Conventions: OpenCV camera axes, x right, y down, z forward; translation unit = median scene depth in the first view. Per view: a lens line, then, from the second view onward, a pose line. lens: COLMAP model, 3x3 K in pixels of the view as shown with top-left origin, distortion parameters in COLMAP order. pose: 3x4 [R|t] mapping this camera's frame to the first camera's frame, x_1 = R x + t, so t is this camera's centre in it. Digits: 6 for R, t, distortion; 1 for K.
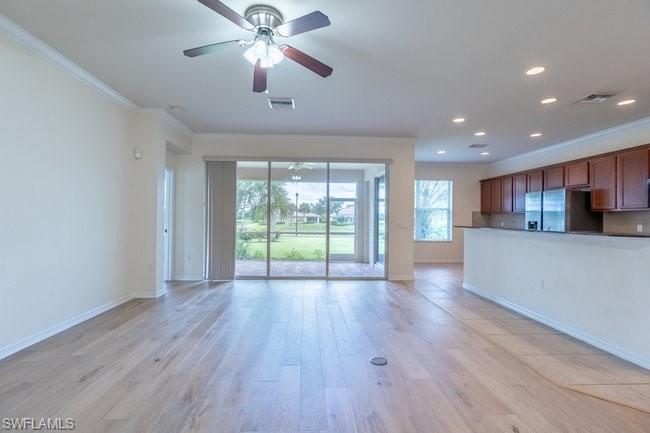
lens RADIAL K [[293.2, 0, 318.5], [0, 293.2, 216.2], [0, 0, 1]] dist [-0.003238, -0.000301]
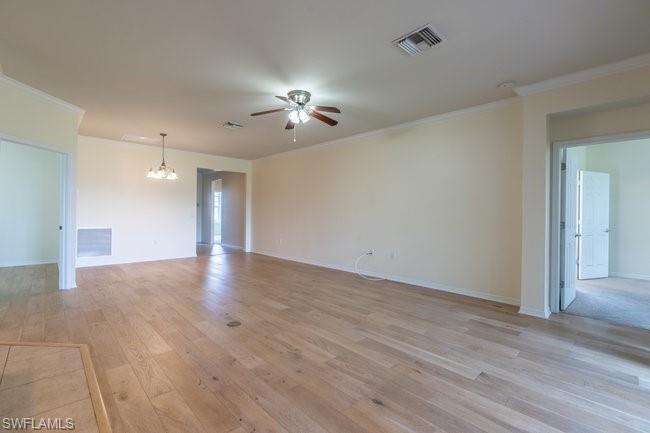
lens RADIAL K [[293.2, 0, 318.5], [0, 293.2, 216.2], [0, 0, 1]] dist [-0.003238, -0.000301]
pose [[-0.761044, -0.016869, -0.648481, 0.325186], [-0.016485, 0.999842, -0.006663, 0.011190], [0.648490, 0.005620, -0.761202, 0.939067]]
